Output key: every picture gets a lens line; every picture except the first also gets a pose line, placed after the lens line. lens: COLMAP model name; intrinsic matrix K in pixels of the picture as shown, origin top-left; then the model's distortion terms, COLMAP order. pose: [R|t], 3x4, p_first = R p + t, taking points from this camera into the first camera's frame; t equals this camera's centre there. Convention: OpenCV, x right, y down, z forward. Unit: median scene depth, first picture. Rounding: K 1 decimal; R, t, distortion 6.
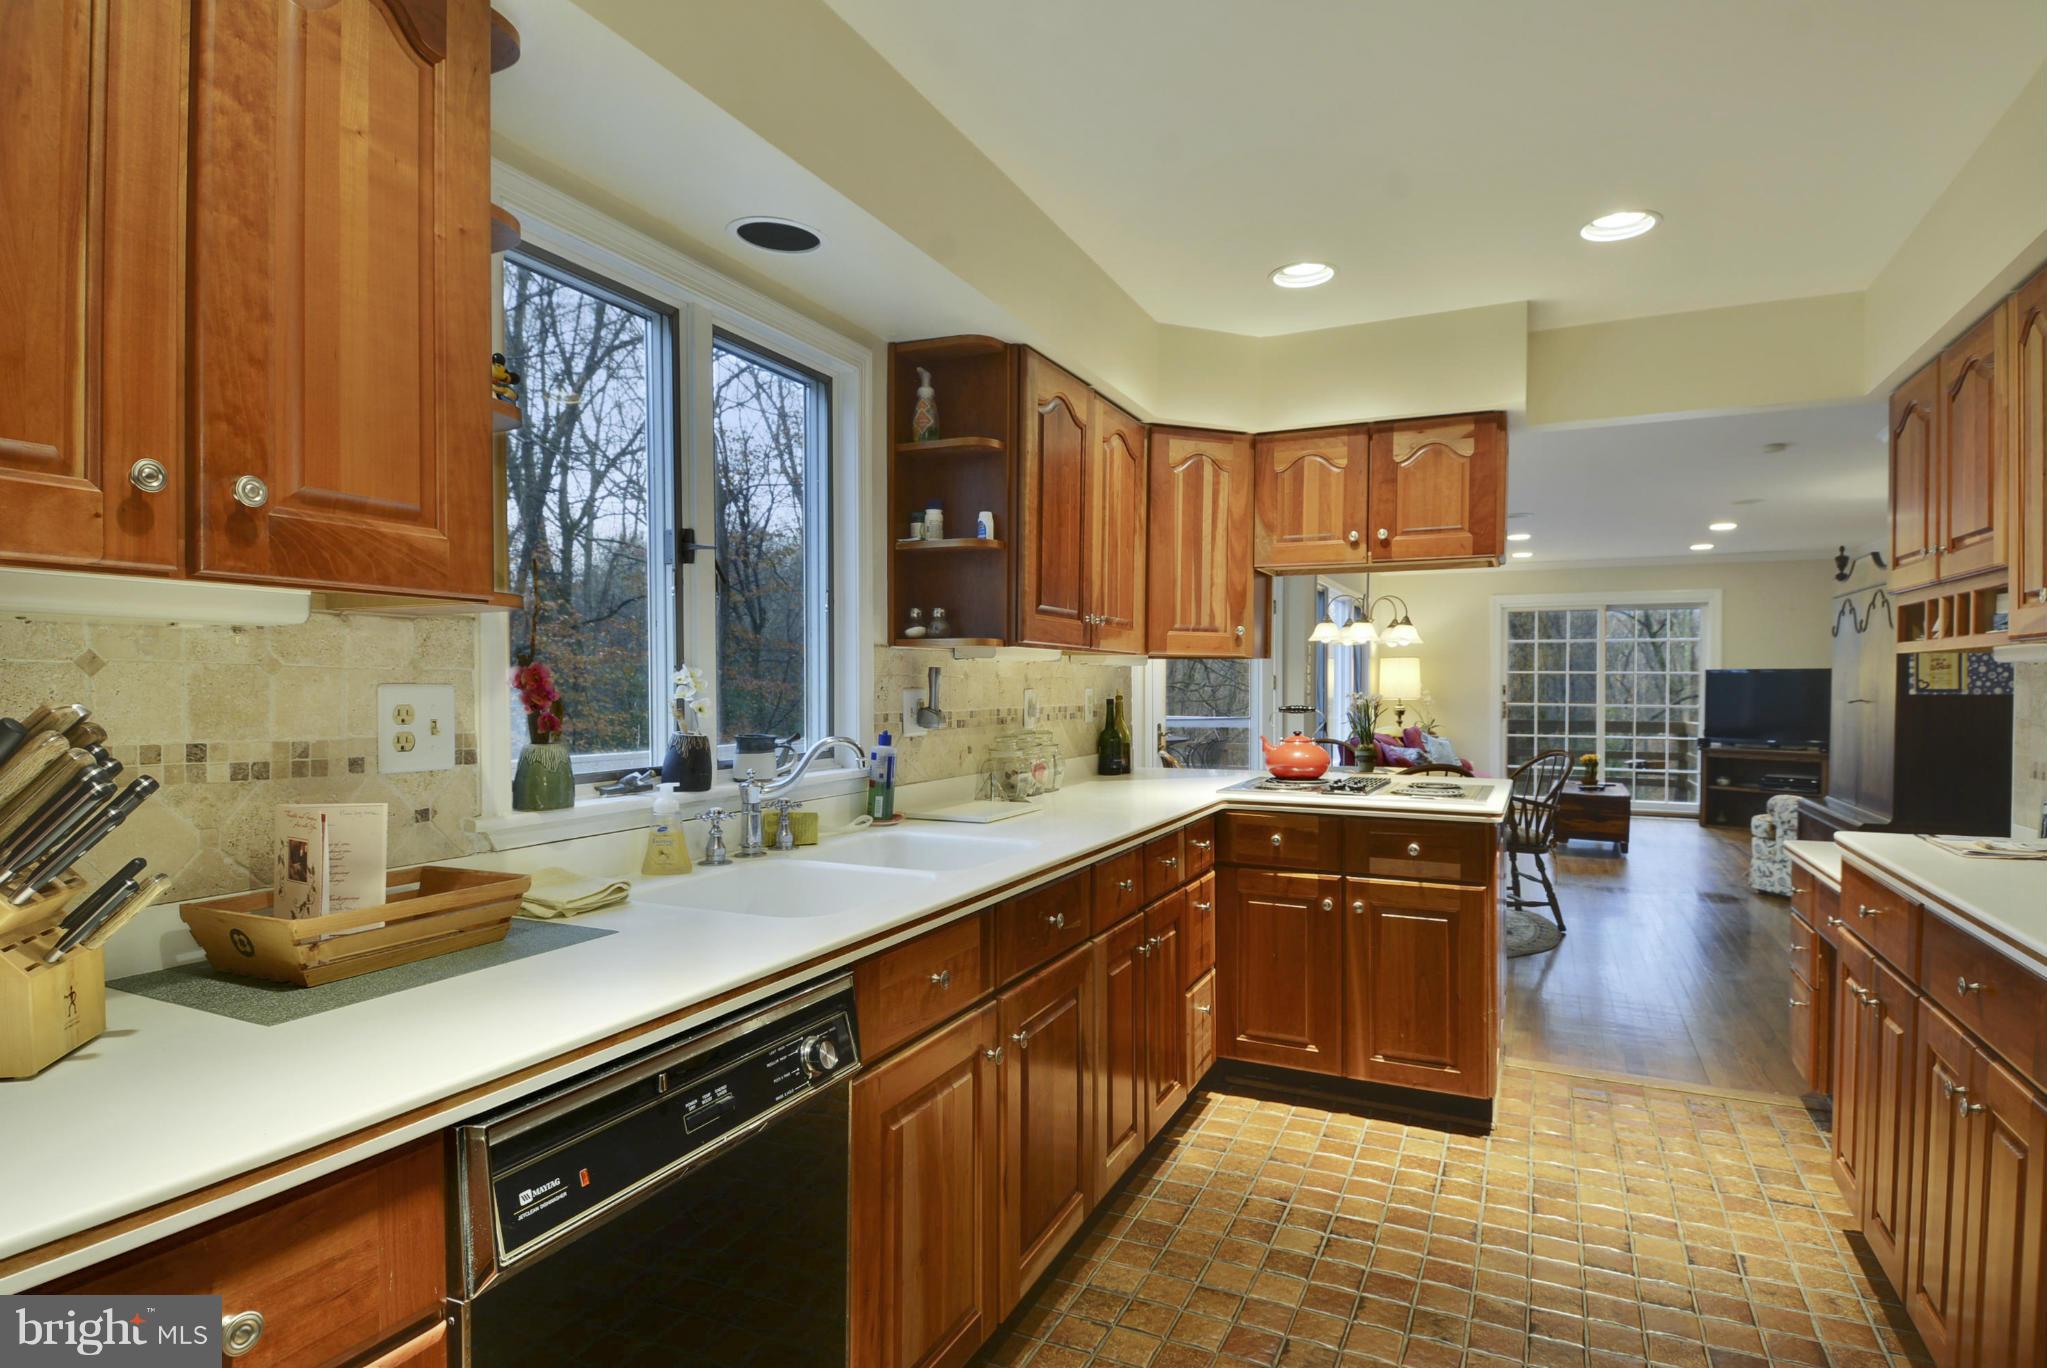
lens RADIAL K [[1074.1, 0, 1031.4], [0, 1074.1, 687.5], [0, 0, 1]] dist [0.038704, -0.045473]
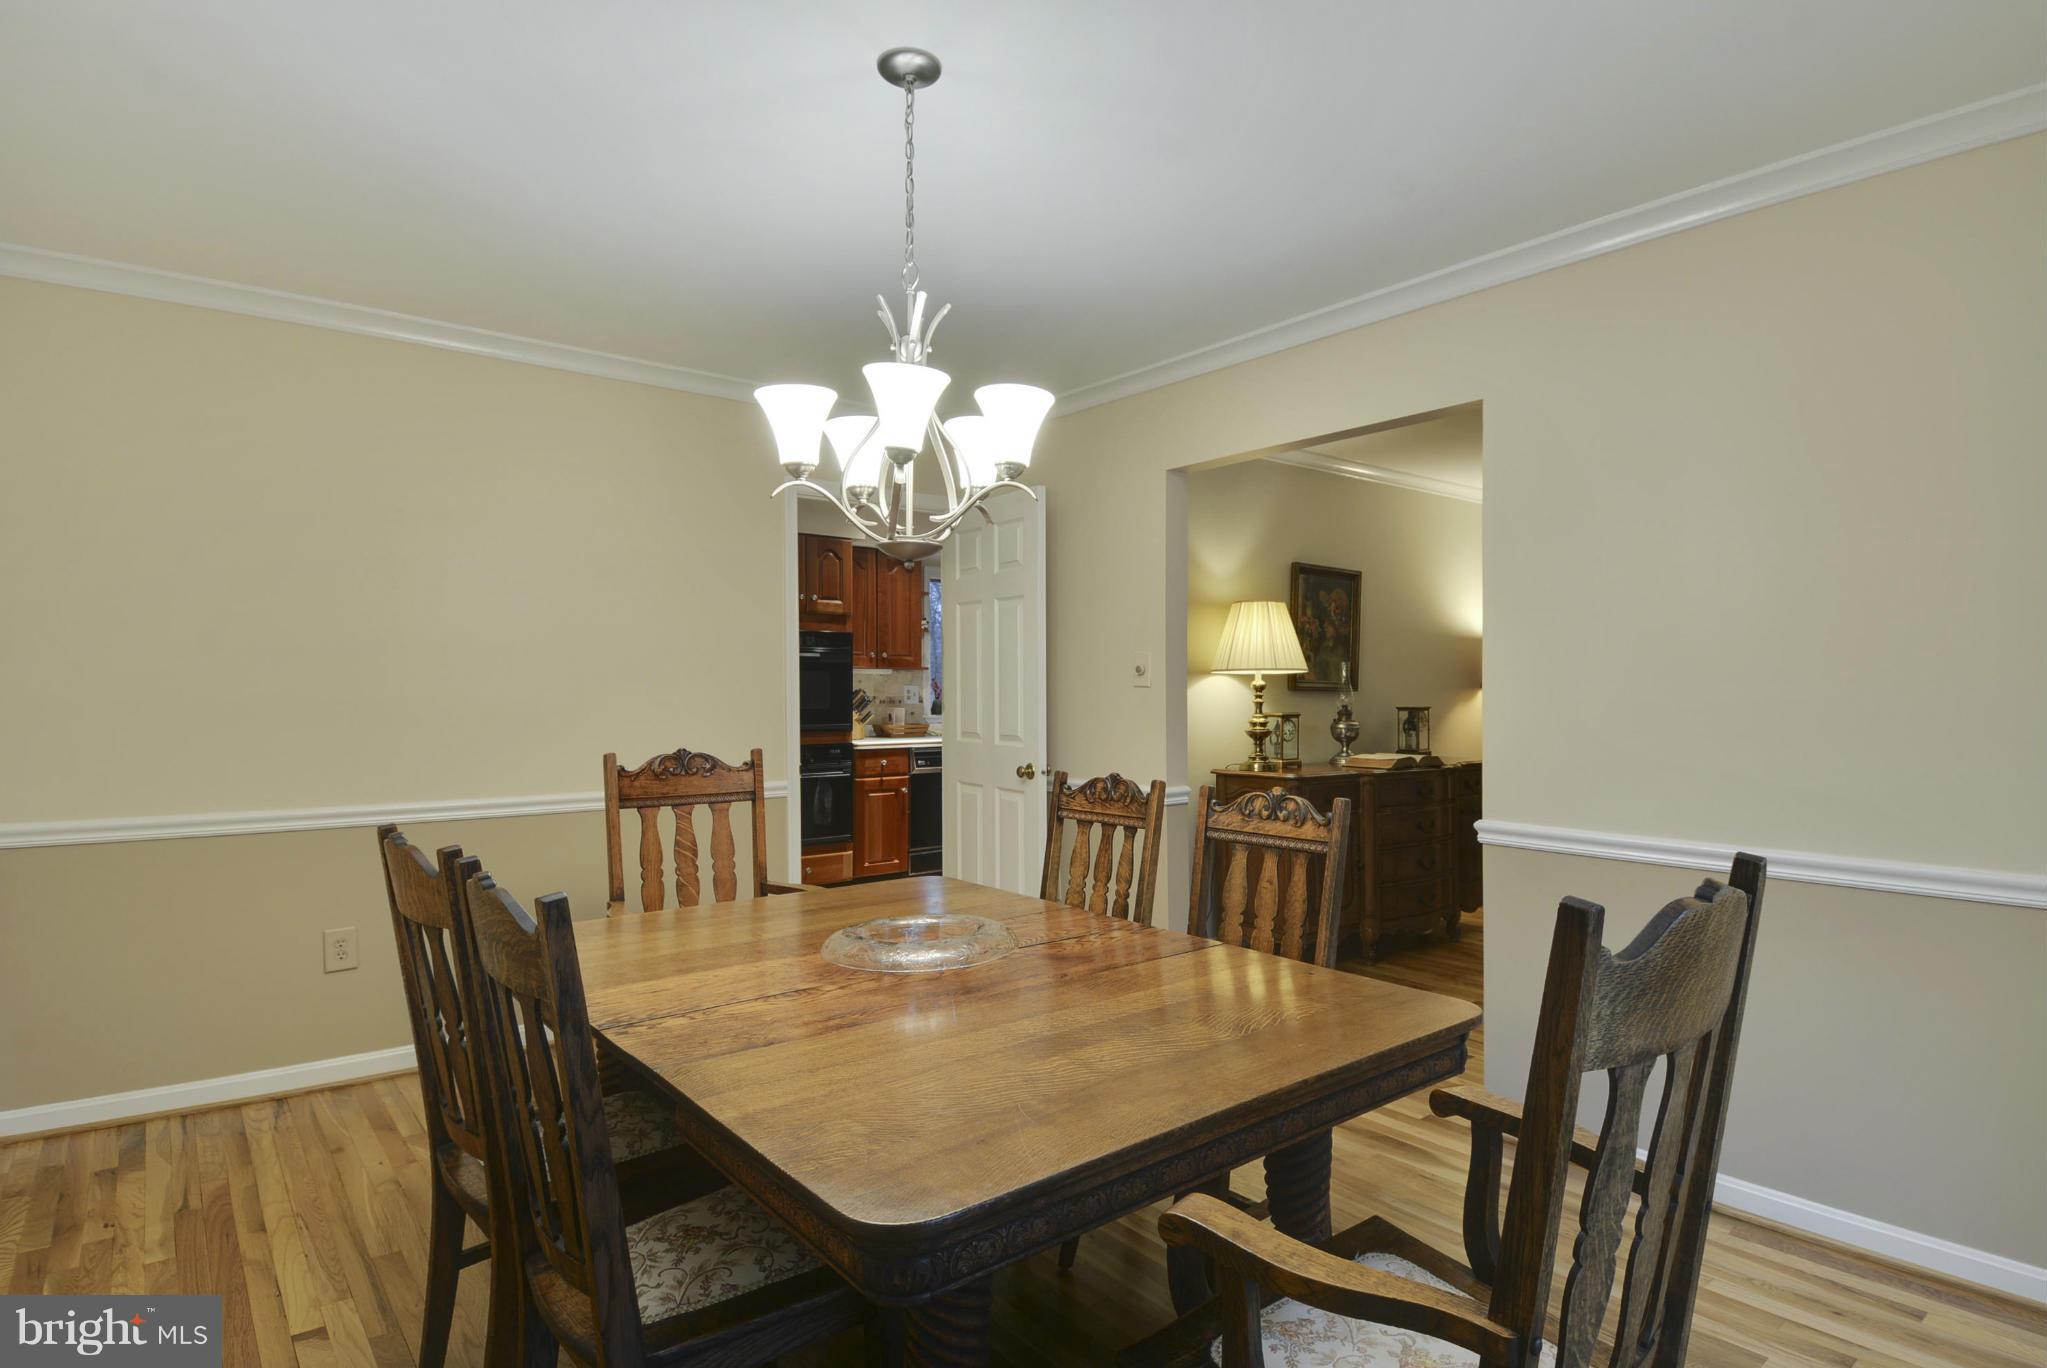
lens RADIAL K [[1074.1, 0, 1031.4], [0, 1074.1, 687.5], [0, 0, 1]] dist [0.038704, -0.045473]
pose [[0.897198, 0.006257, -0.441585, 1.826036], [-0.006809, 0.999977, 0.000335, 0.001110], [0.441577, 0.002706, 0.897219, -2.753498]]
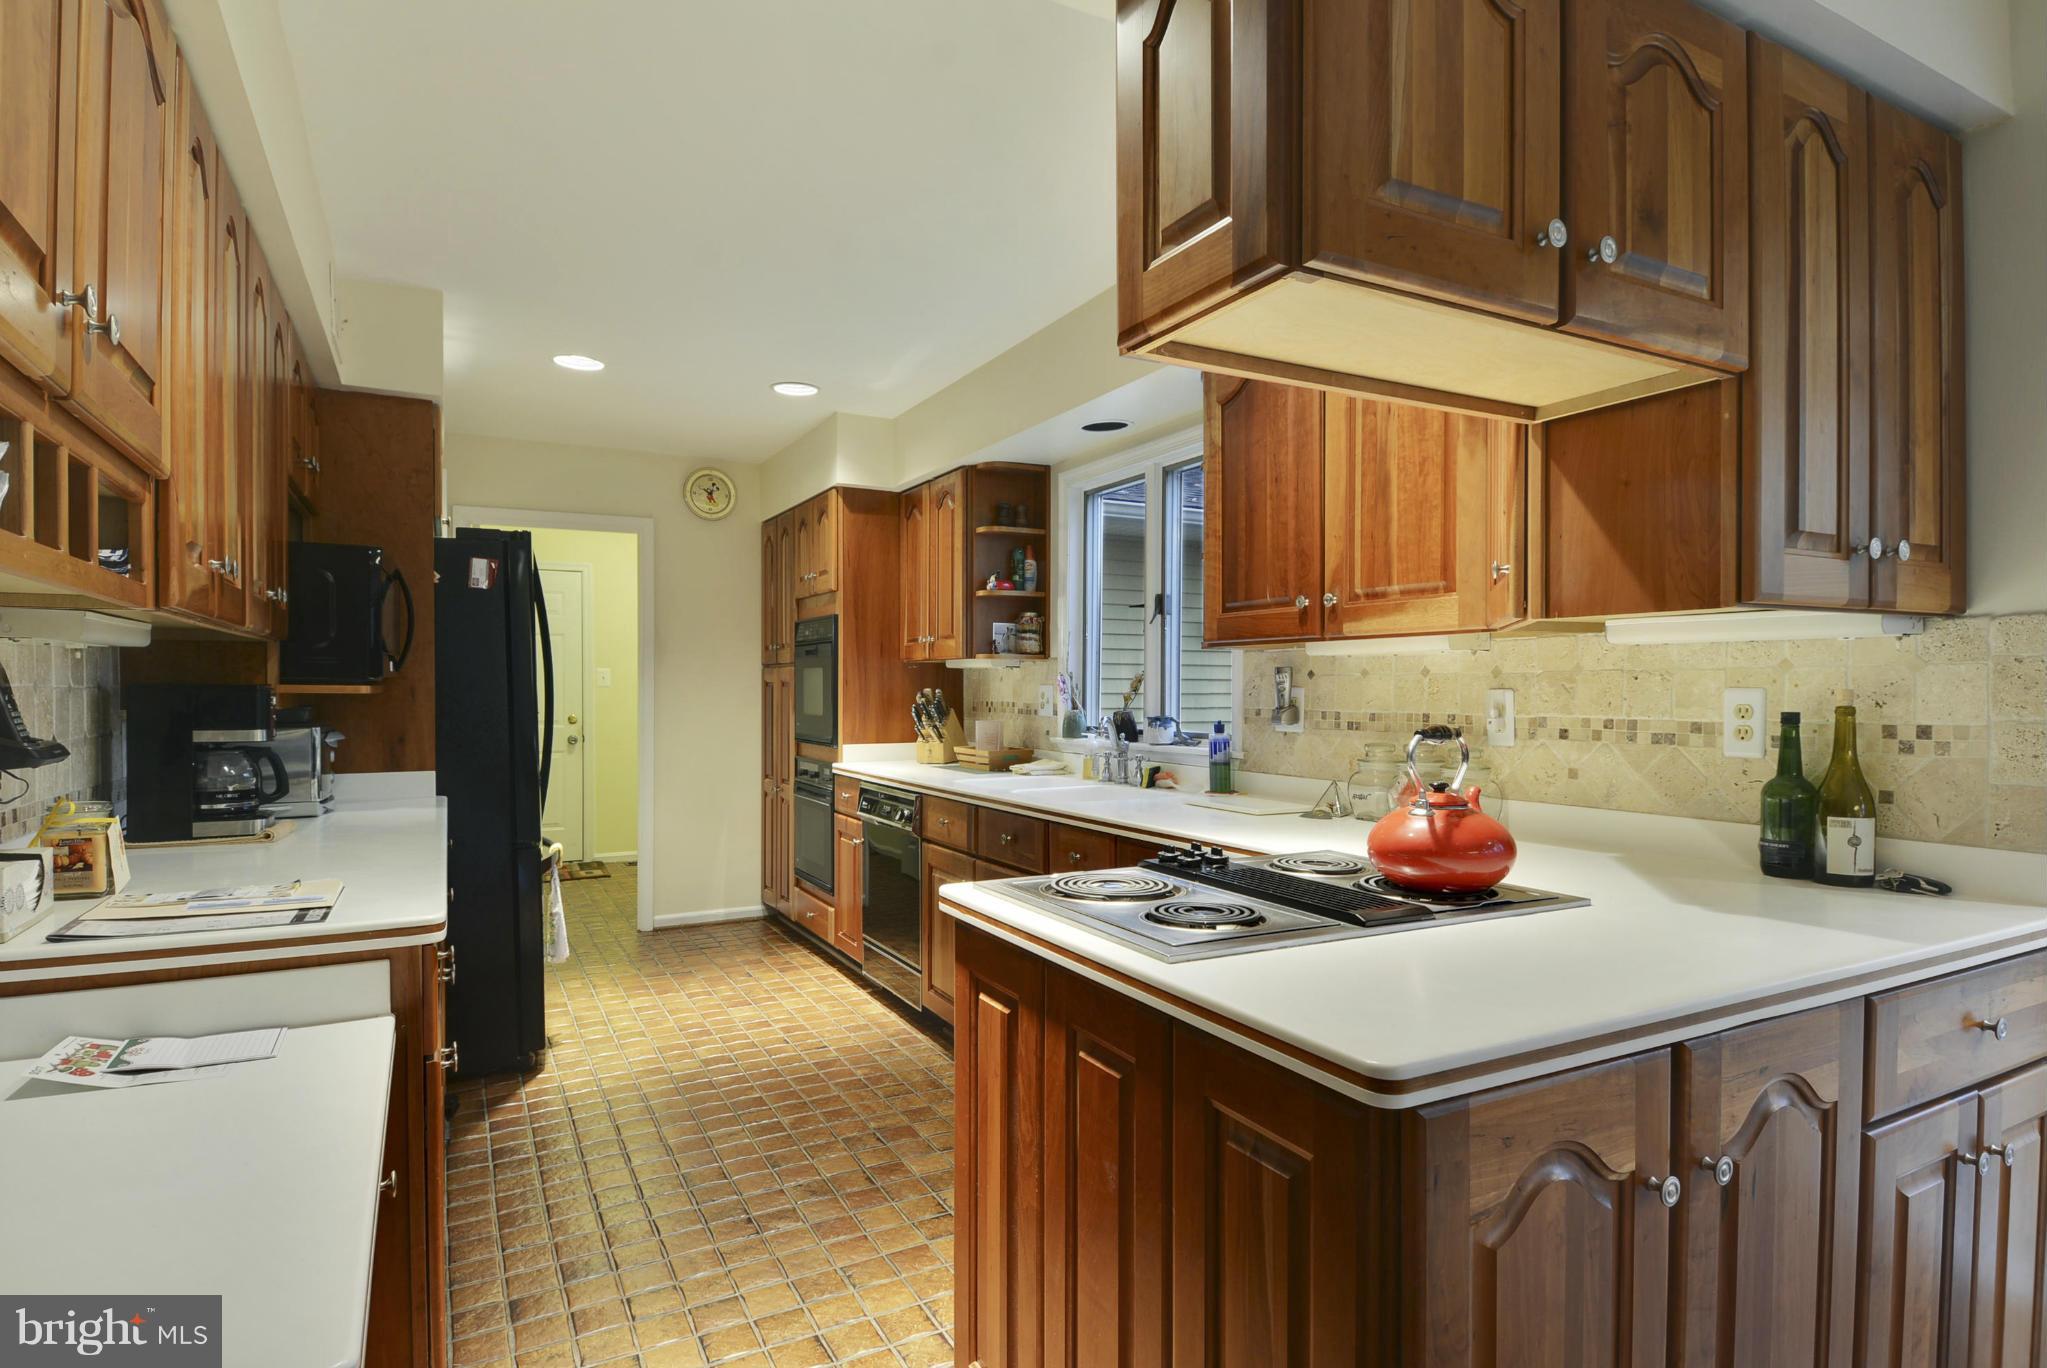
lens RADIAL K [[1074.1, 0, 1031.4], [0, 1074.1, 687.5], [0, 0, 1]] dist [0.038704, -0.045473]
pose [[-0.592319, 0.002602, -0.805699, 1.420347], [-0.000457, 0.999994, 0.003565, -0.003741], [0.805703, 0.002480, -0.592314, 2.241762]]
